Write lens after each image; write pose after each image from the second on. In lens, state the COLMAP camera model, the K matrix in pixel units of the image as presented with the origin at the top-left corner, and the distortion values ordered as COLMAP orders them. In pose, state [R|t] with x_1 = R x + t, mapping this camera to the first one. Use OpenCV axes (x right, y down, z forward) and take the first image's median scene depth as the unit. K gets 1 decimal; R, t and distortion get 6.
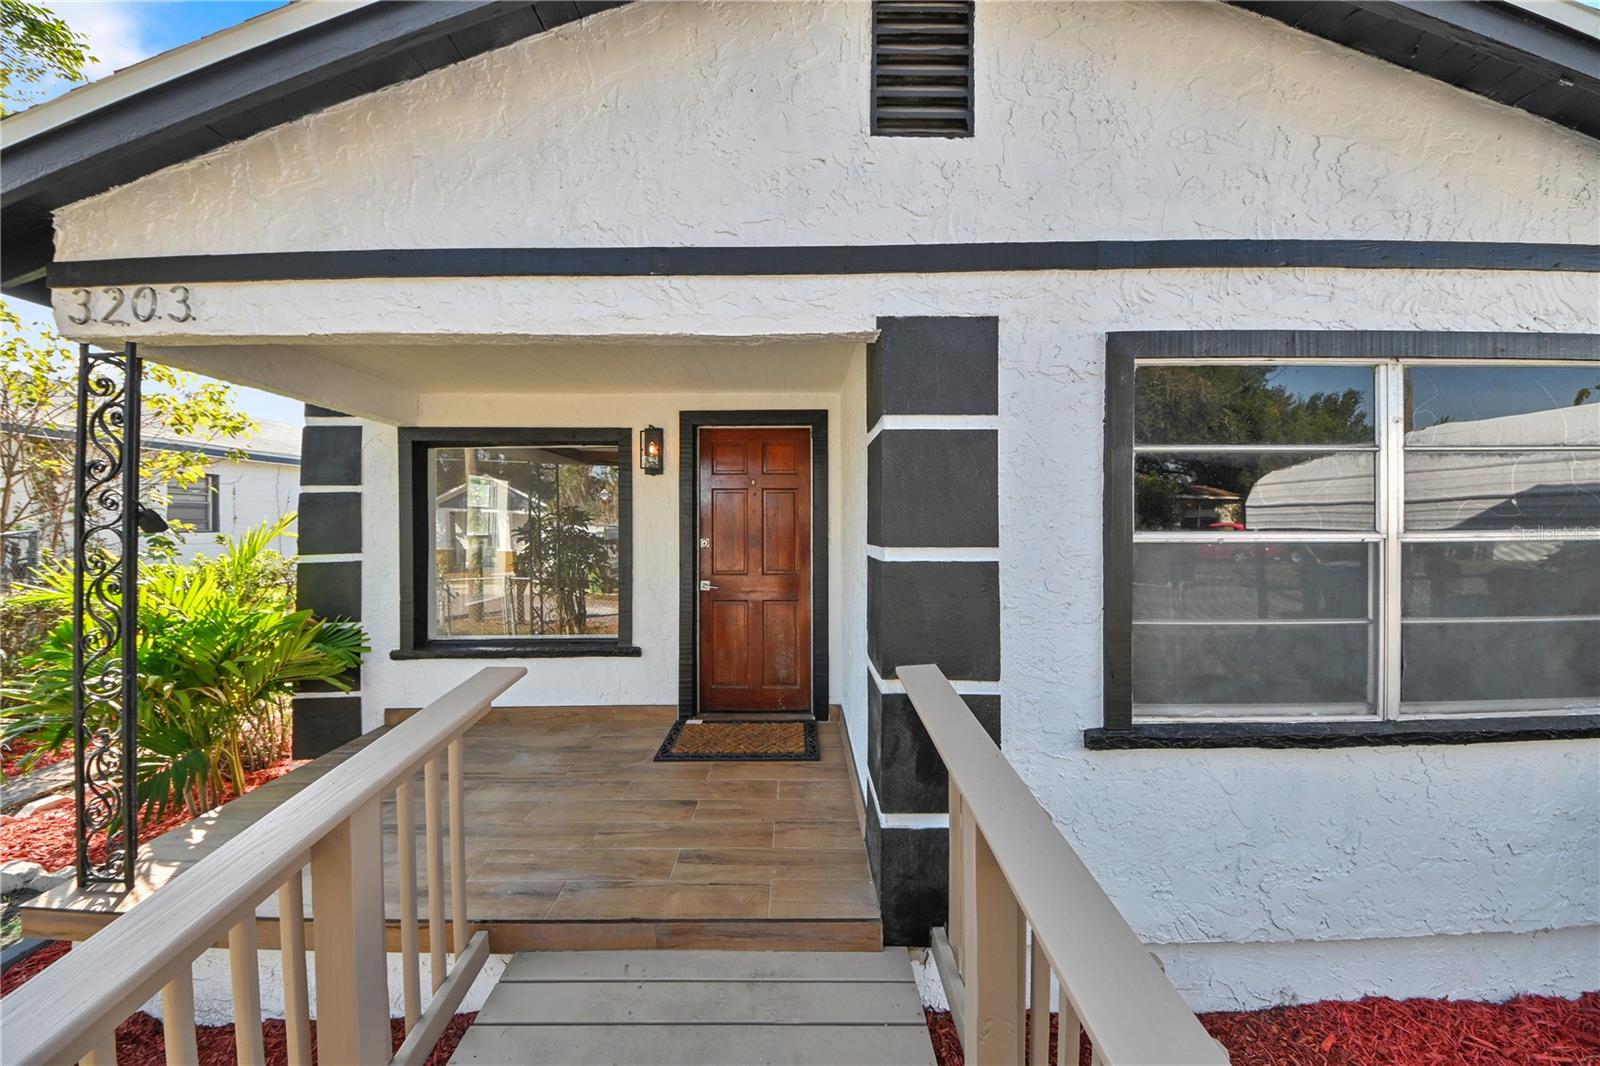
lens RADIAL K [[574.5, 0, 798.9], [0, 574.5, 524.3], [0, 0, 1]] dist [-0.015323, -0.000085]
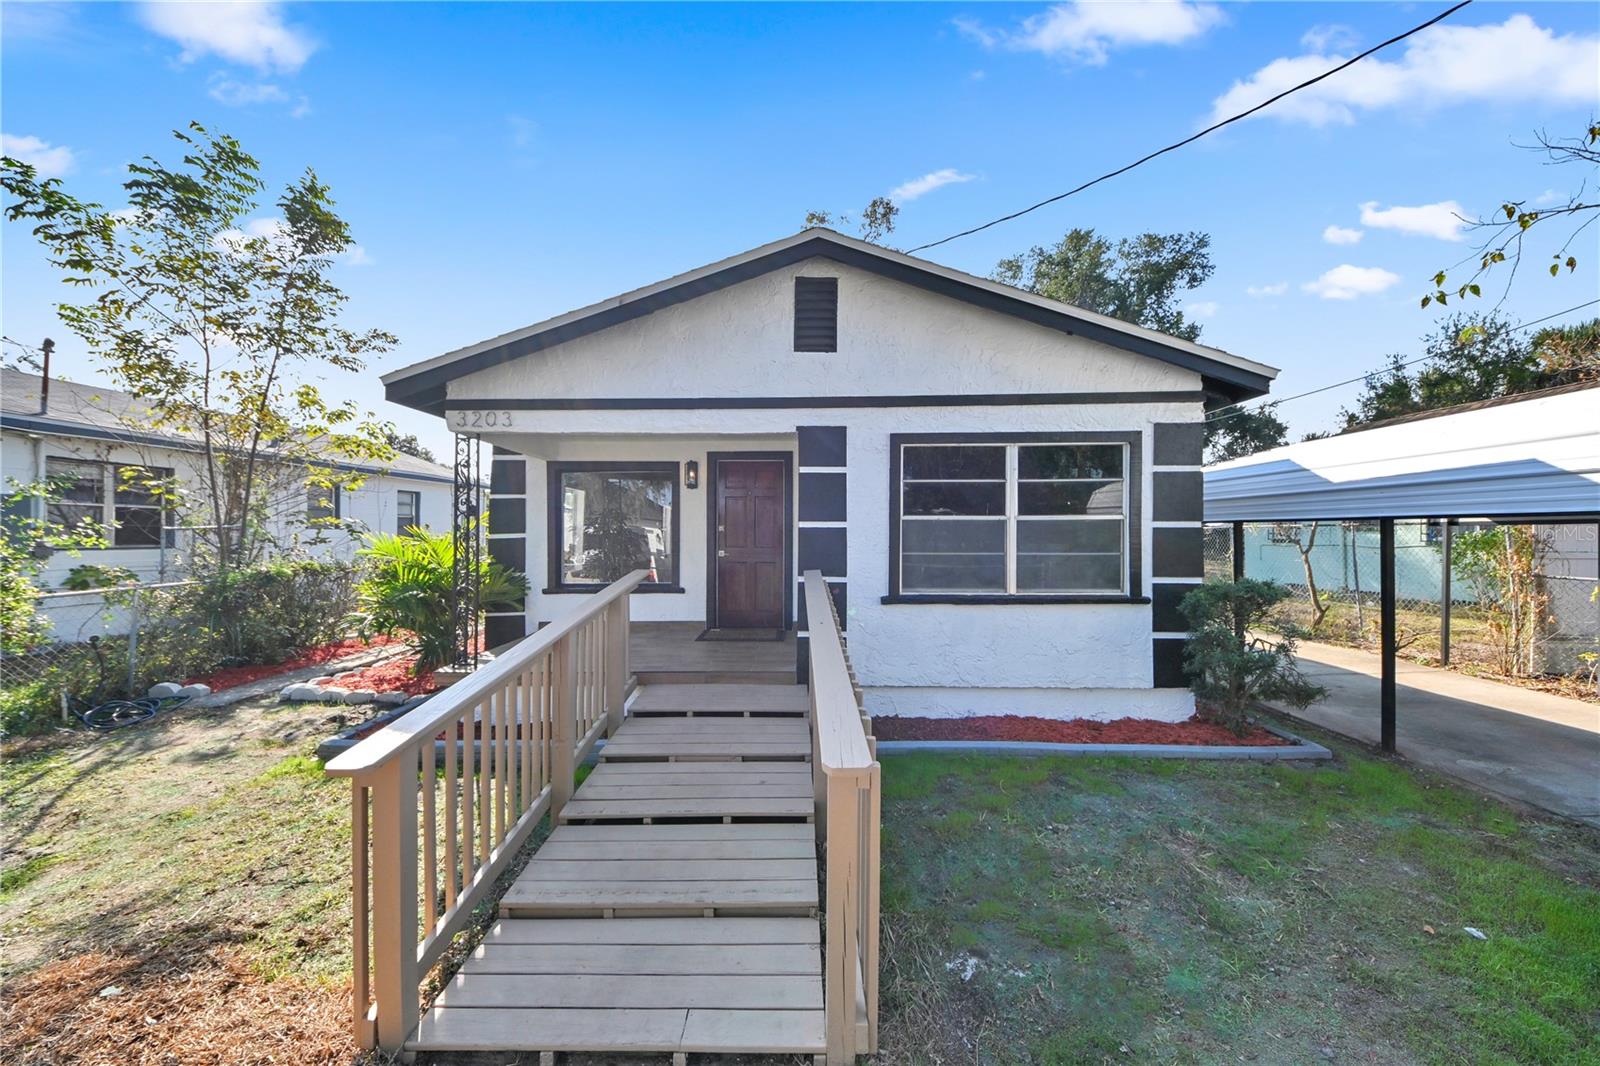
lens RADIAL K [[573.5, 0, 800.0], [0, 573.5, 533.0], [0, 0, 1]] dist [-0.000983, -0.000137]
pose [[0.999946, 0.003206, -0.009846, 0.100803], [-0.003186, 0.999993, 0.001986, 0.047892], [0.009852, -0.001955, 0.999950, -0.815946]]
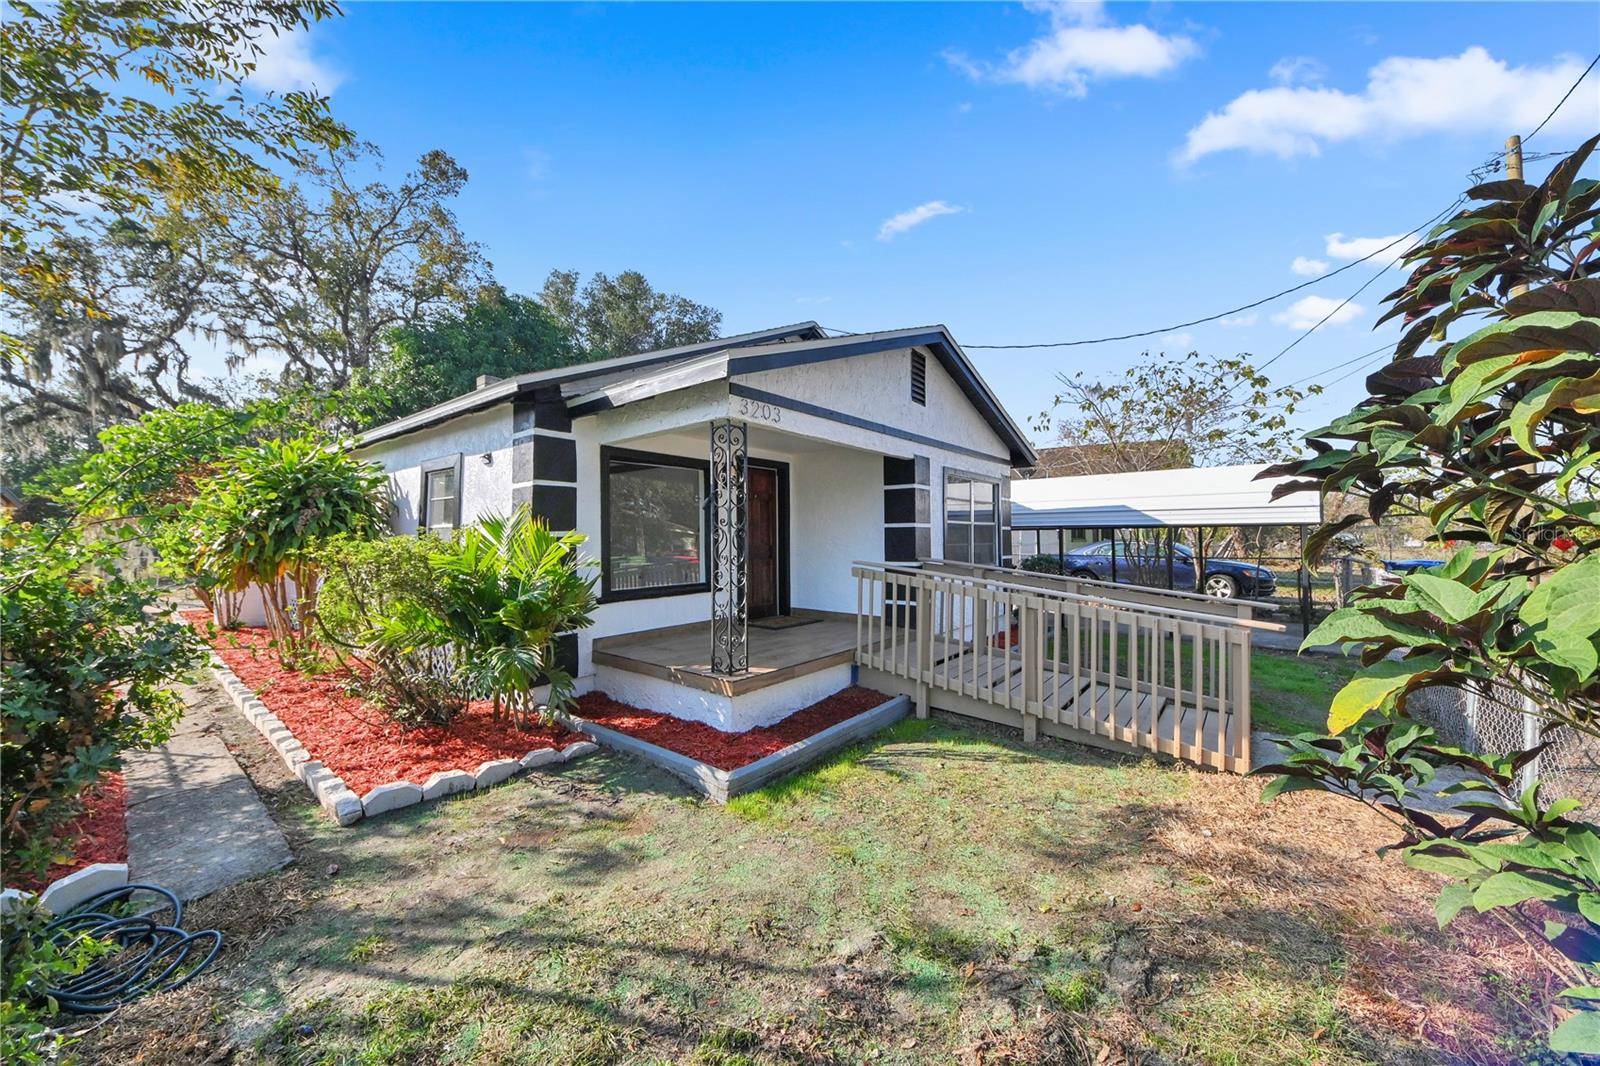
lens RADIAL K [[573.5, 0, 800.0], [0, 573.5, 533.0], [0, 0, 1]] dist [-0.000983, -0.000137]
pose [[0.613357, 0.009174, 0.789753, -1.657624], [0.005650, 0.999856, -0.016003, 0.087143], [-0.789786, 0.014278, 0.613216, -0.314614]]
